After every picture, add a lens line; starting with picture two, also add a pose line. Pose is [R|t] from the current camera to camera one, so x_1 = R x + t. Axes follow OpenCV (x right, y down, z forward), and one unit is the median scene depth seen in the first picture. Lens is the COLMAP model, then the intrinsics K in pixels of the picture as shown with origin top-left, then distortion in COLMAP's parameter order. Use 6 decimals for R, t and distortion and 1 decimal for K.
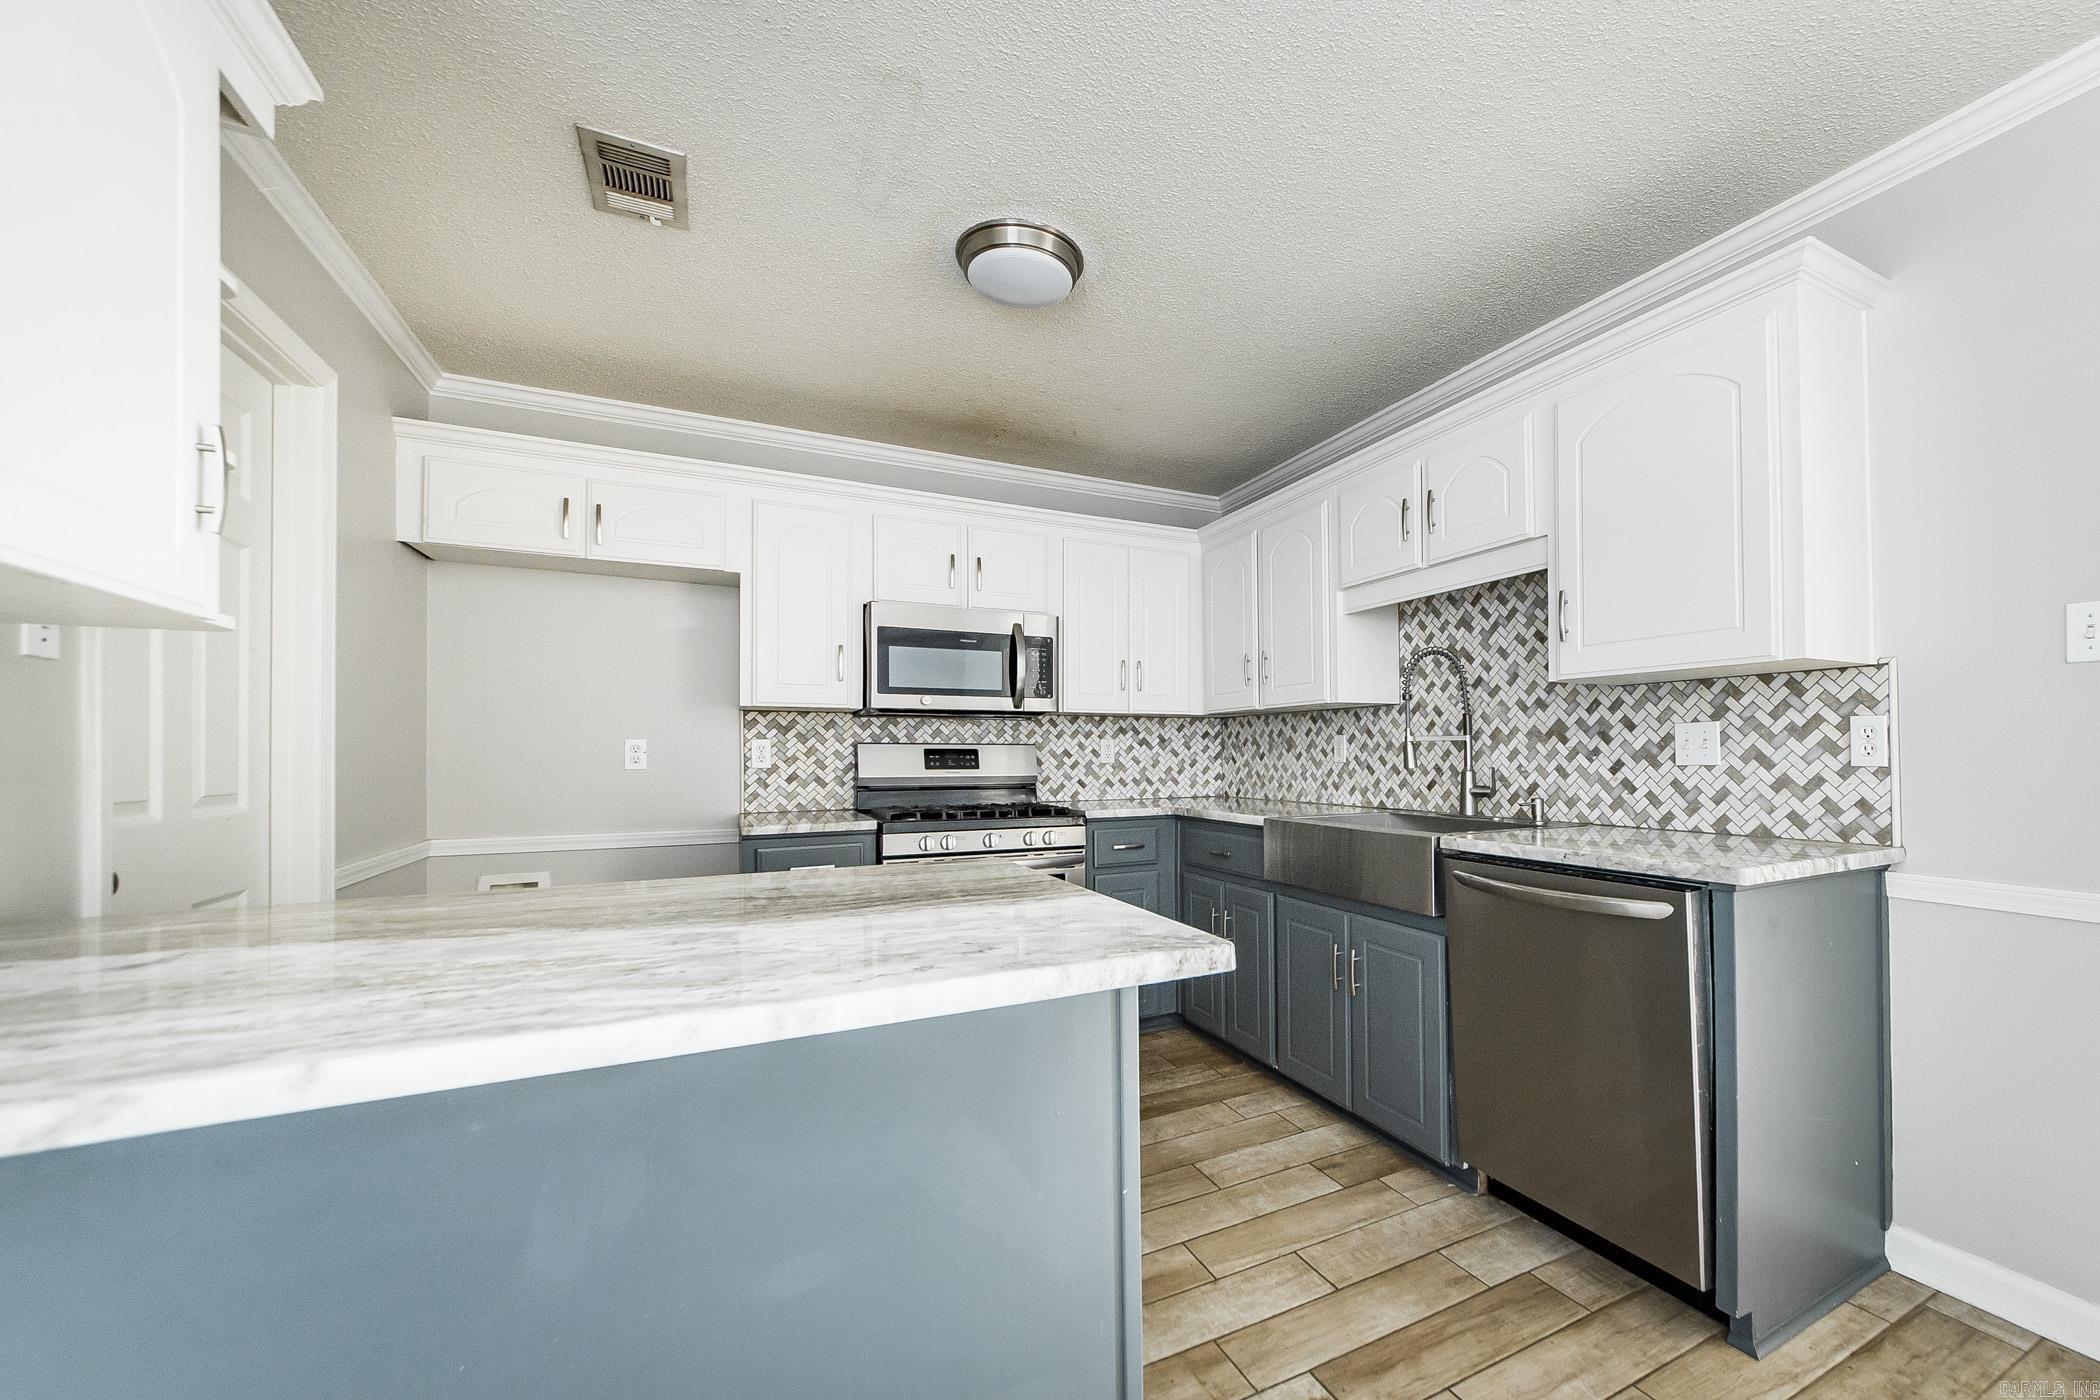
lens RADIAL K [[846.1, 0, 1177.0], [0, 846.1, 739.7], [0, 0, 1]] dist [-0.015283, 0.000296]
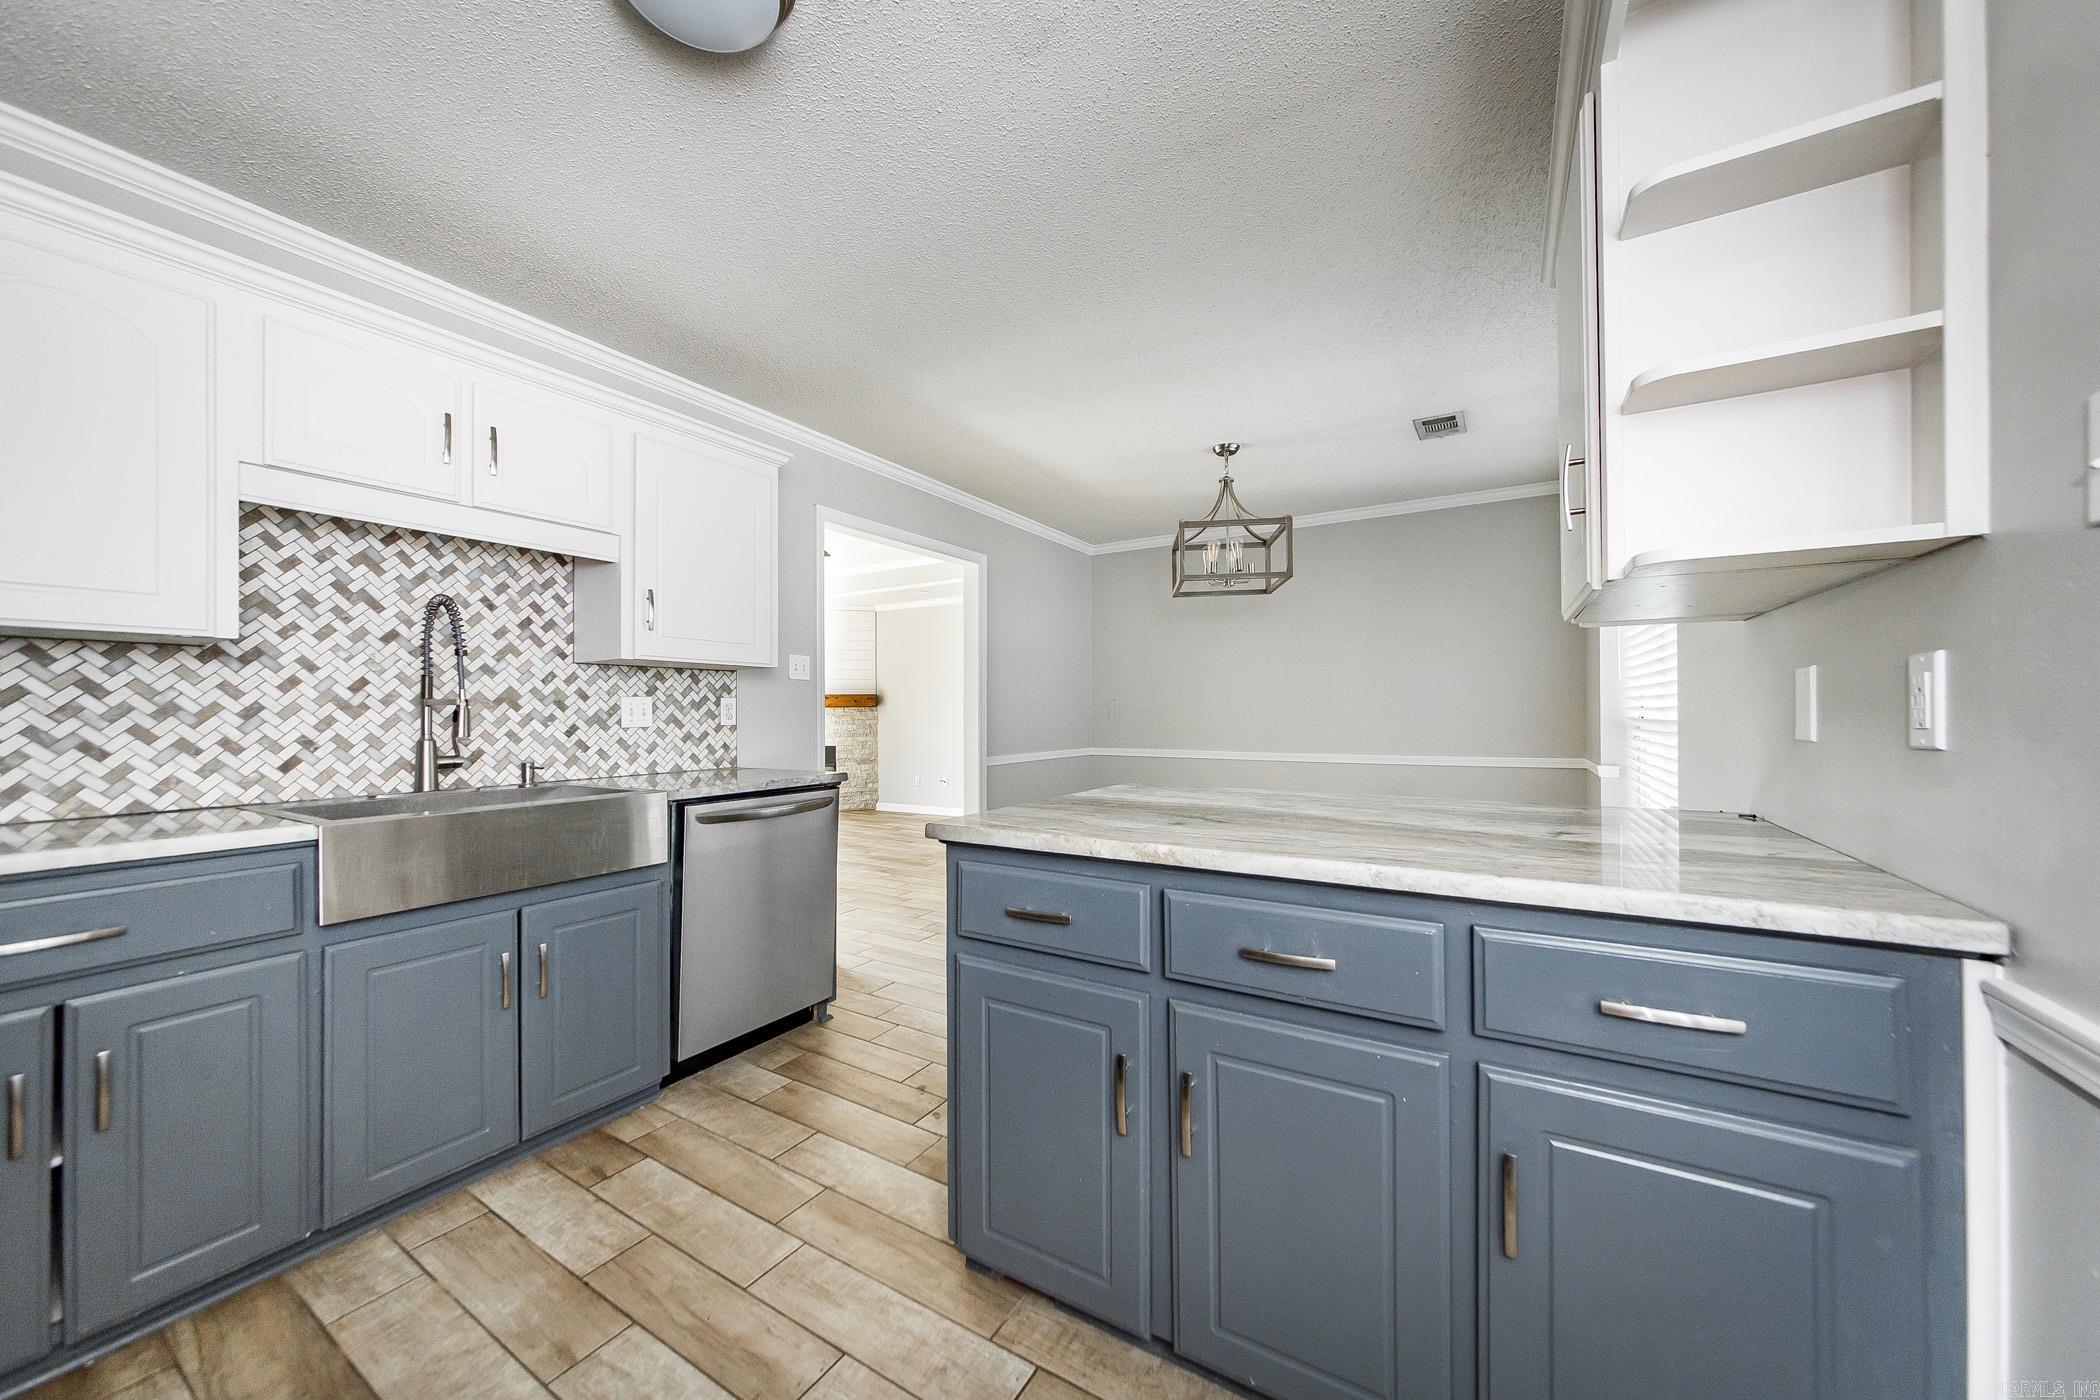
lens RADIAL K [[748.0, 0, 1028.3], [0, 748.0, 713.4], [0, 0, 1]] dist [-0.006376, 0.002361]
pose [[-0.501277, 0.004487, 0.865275, -0.585786], [-0.008896, 0.999907, -0.010338, 0.010616], [-0.865241, -0.012880, -0.501191, 0.786759]]
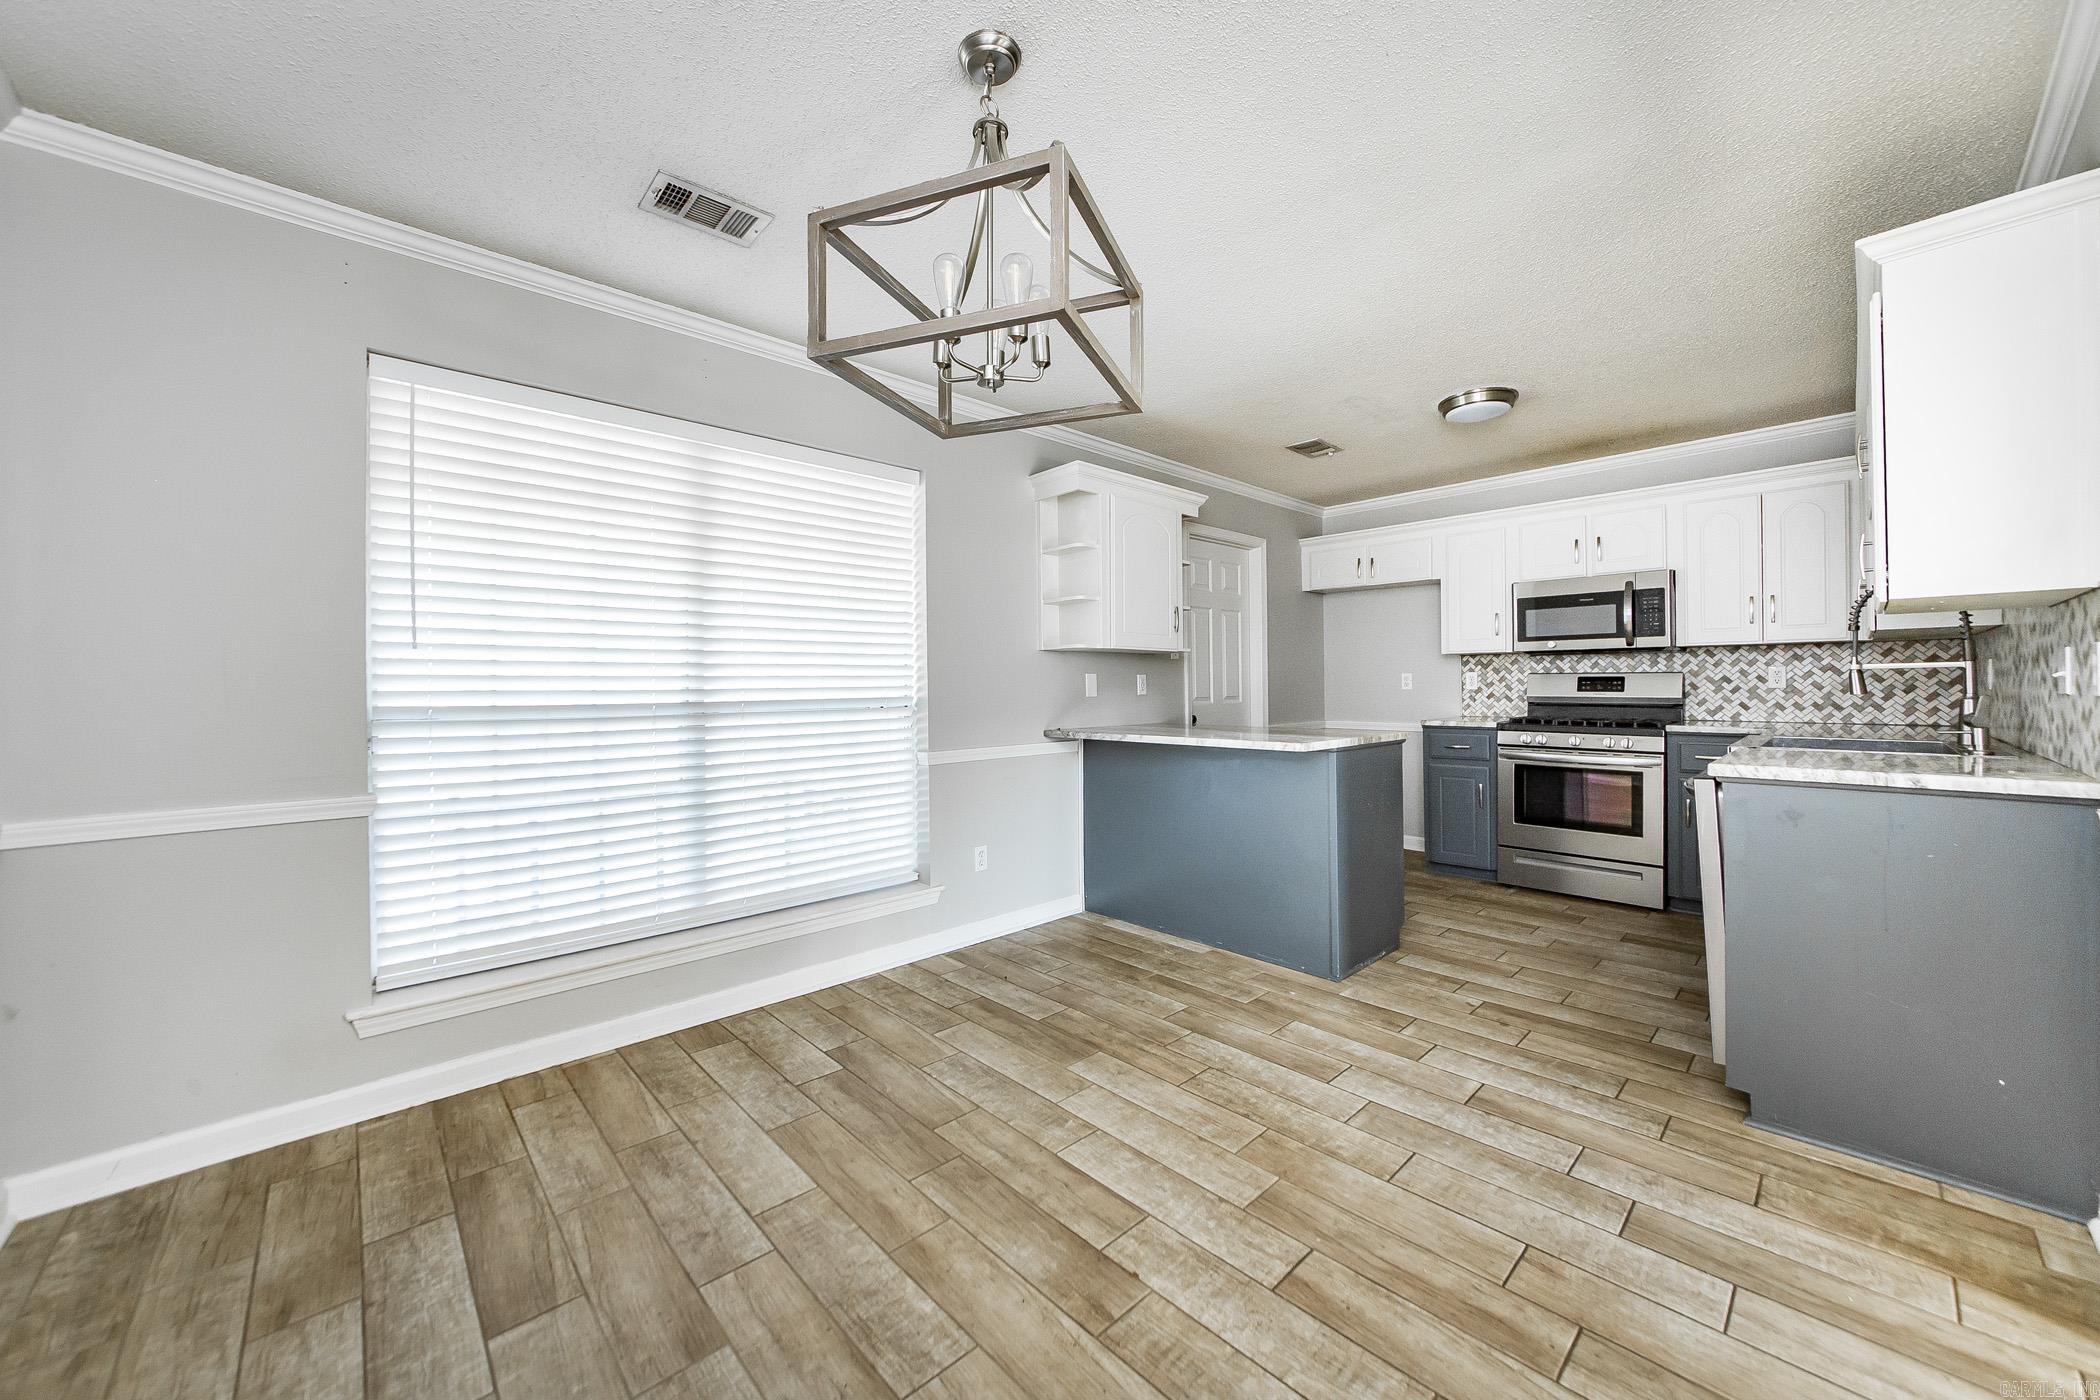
lens RADIAL K [[748.0, 0, 1056.5], [0, 748.0, 693.1], [0, 0, 1]] dist [-0.006376, 0.002361]
pose [[0.260172, 0.013226, -0.965472, 0.815509], [0.020941, 0.999594, 0.019337, -0.005597], [0.965335, -0.025249, 0.259789, -0.201138]]
